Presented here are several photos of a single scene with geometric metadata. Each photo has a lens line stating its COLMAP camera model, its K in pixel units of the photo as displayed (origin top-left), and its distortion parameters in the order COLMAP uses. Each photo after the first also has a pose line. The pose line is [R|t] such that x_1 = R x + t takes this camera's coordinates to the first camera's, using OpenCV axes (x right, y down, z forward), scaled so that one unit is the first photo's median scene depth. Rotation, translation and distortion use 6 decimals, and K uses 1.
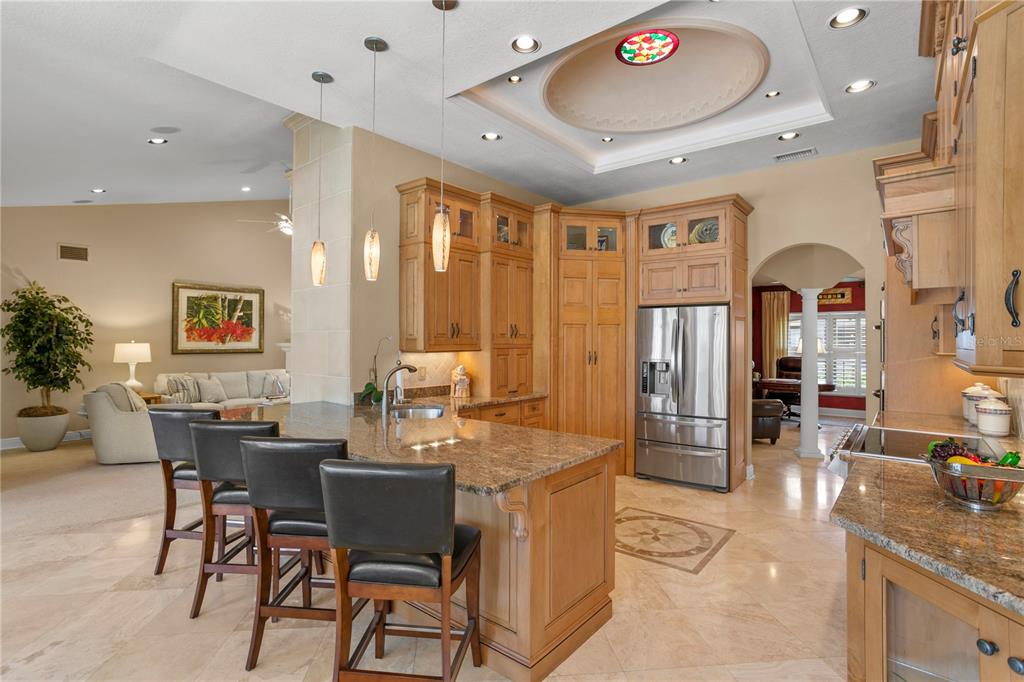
lens RADIAL K [[501.1, 0, 511.6], [0, 501.1, 337.4], [0, 0, 1]] dist [-0.020637, 0.011783]
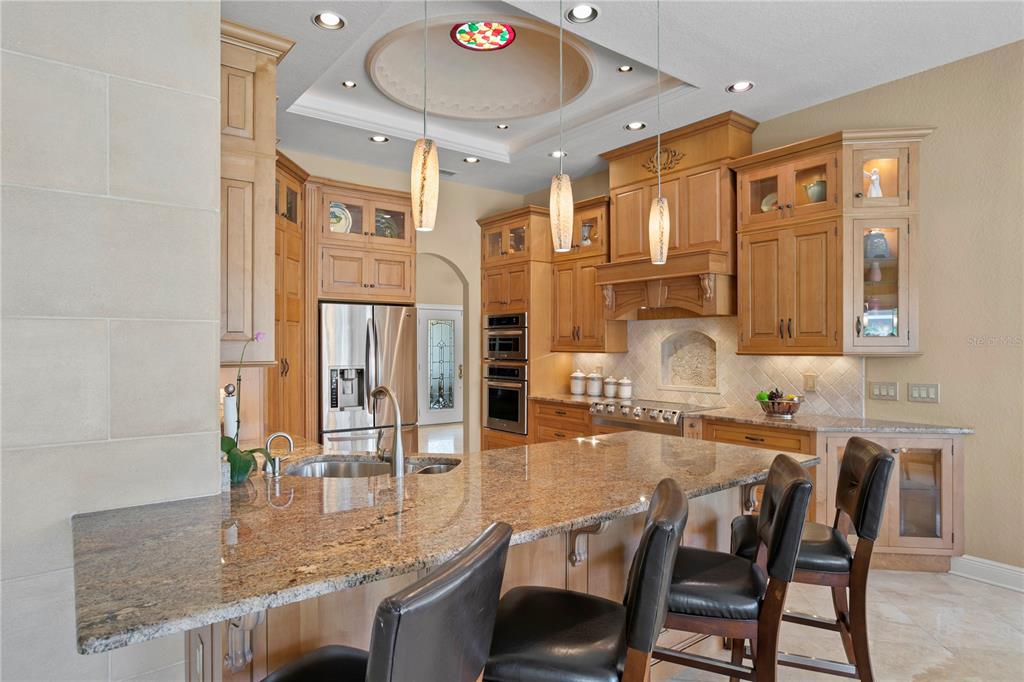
lens RADIAL K [[592.4, 0, 505.3], [0, 592.4, 348.2], [0, 0, 1]] dist [-0.033540, 0.005654]
pose [[0.227041, -0.010649, 0.973827, -0.490227], [-0.004278, 0.999920, 0.011932, 0.001511], [-0.973876, -0.006875, 0.226977, 0.419736]]
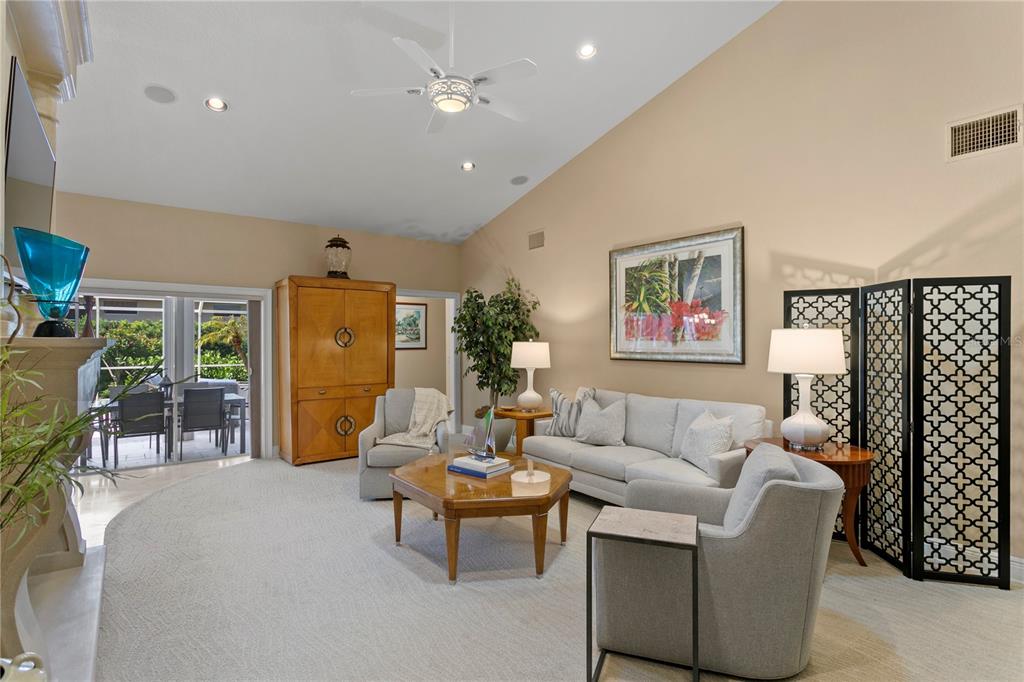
lens RADIAL K [[517.7, 0, 510.8], [0, 517.7, 340.7], [0, 0, 1]] dist [0.004022, 0.000121]
pose [[-0.220989, -0.006222, -0.975256, 0.016351], [0.004712, 0.999961, -0.007448, 0.015604], [0.975265, -0.006241, -0.220951, 1.238705]]
